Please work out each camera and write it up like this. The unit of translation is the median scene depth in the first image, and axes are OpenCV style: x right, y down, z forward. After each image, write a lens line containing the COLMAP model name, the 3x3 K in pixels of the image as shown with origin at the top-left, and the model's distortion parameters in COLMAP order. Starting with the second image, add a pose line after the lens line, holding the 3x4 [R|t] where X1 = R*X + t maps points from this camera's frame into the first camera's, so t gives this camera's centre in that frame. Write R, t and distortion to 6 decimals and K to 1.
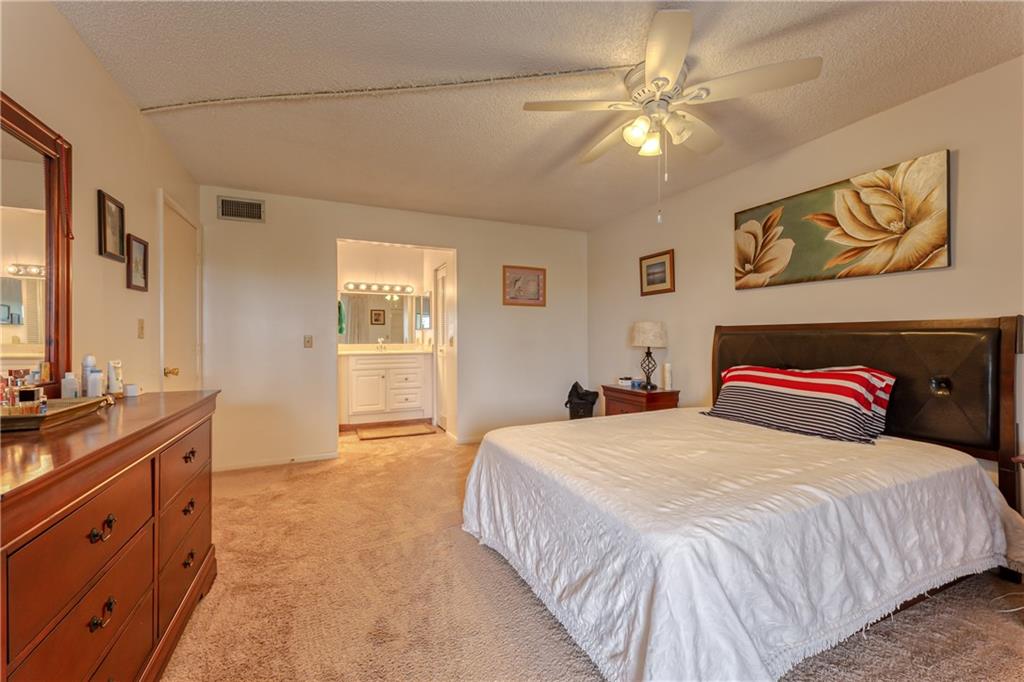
lens RADIAL K [[422.0, 0, 517.9], [0, 422.0, 339.6], [0, 0, 1]] dist [0.001034, 0.000145]
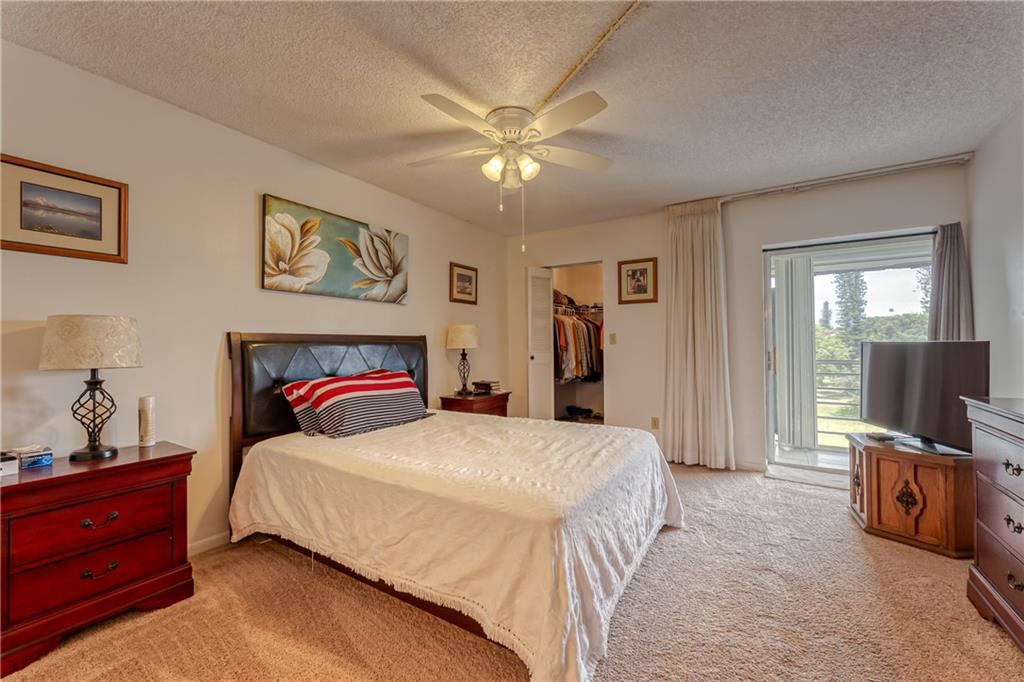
lens RADIAL K [[422.0, 0, 517.9], [0, 422.0, 339.6], [0, 0, 1]] dist [0.001034, 0.000145]
pose [[-0.552929, 0.024297, 0.832874, -0.449142], [0.017359, 0.999694, -0.017640, 0.001318], [-0.833048, 0.004704, -0.553181, 1.130688]]
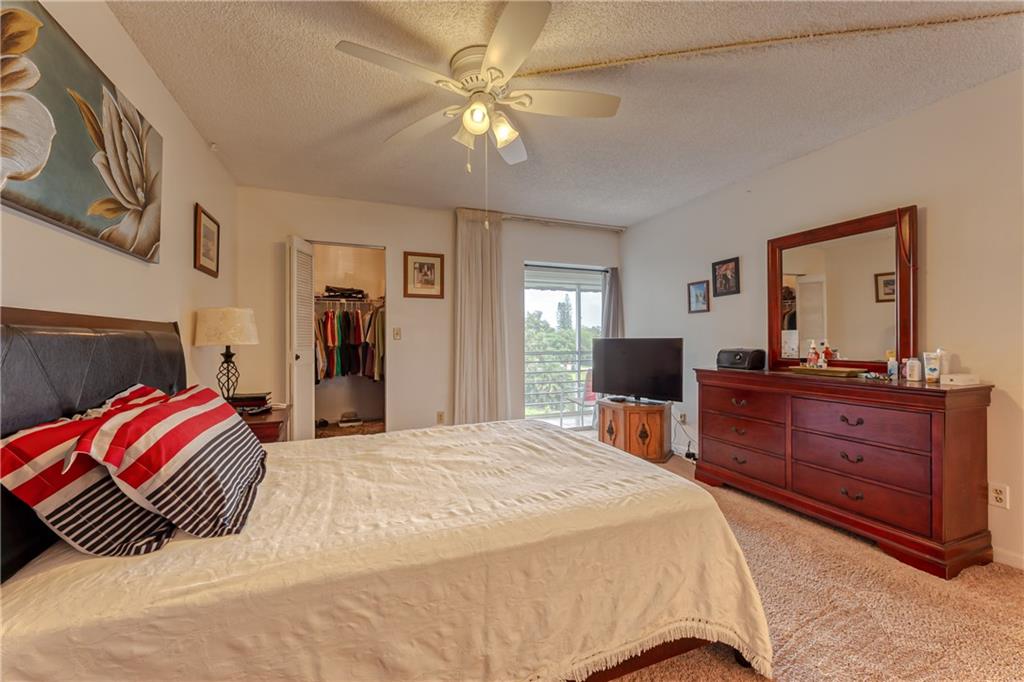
lens RADIAL K [[406.0, 0, 525.9], [0, 406.0, 339.8], [0, 0, 1]] dist [0.002254, 0.000252]
pose [[-0.999434, 0.014713, 0.030236, 0.147939], [0.014877, 0.999876, 0.005210, -0.003297], [-0.030156, 0.005657, -0.999529, 1.338513]]
